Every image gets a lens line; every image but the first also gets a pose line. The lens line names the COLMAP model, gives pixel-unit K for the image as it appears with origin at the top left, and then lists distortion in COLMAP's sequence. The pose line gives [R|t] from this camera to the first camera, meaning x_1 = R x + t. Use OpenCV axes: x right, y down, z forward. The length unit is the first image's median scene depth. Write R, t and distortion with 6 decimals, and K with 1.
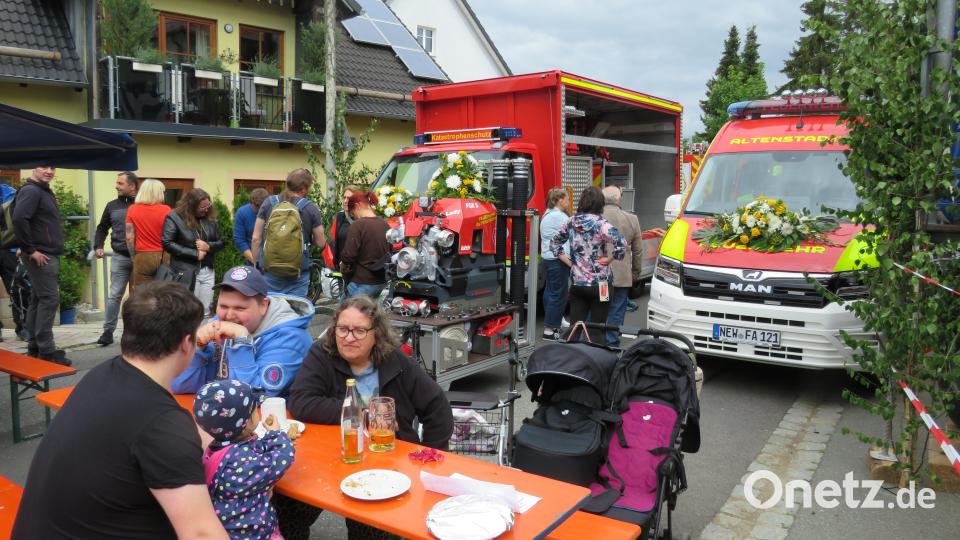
lens RADIAL K [[742.0, 0, 475.2], [0, 742.0, 267.2], [0, 0, 1]] dist [0.010960, 0.004992]
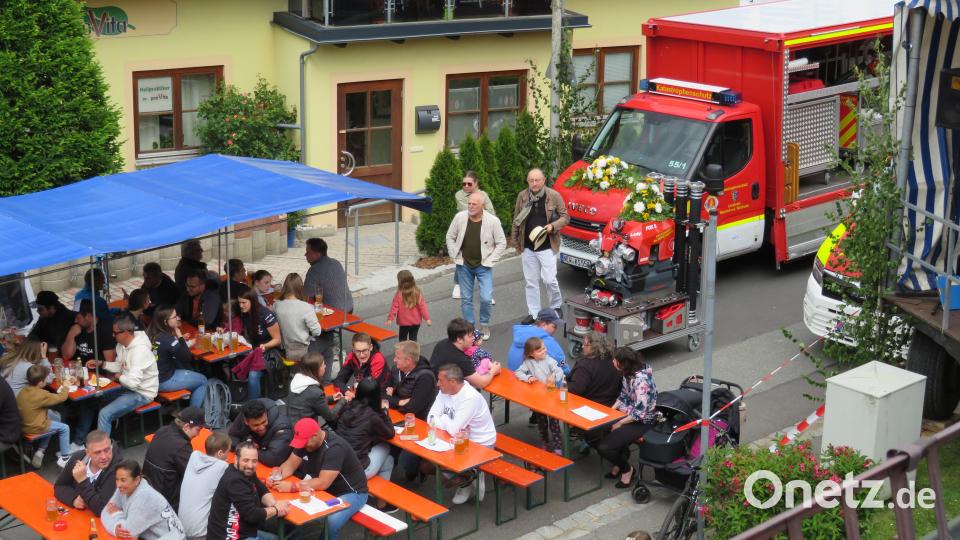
lens RADIAL K [[1643.2, 0, 481.2], [0, 1643.2, 269.7], [0, 0, 1]] dist [-0.068120, 0.000000]
pose [[0.970725, 0.056887, -0.233361, 0.391473], [-0.017386, 0.985642, 0.167950, -0.494594], [0.239565, -0.158976, 0.957776, -1.936280]]
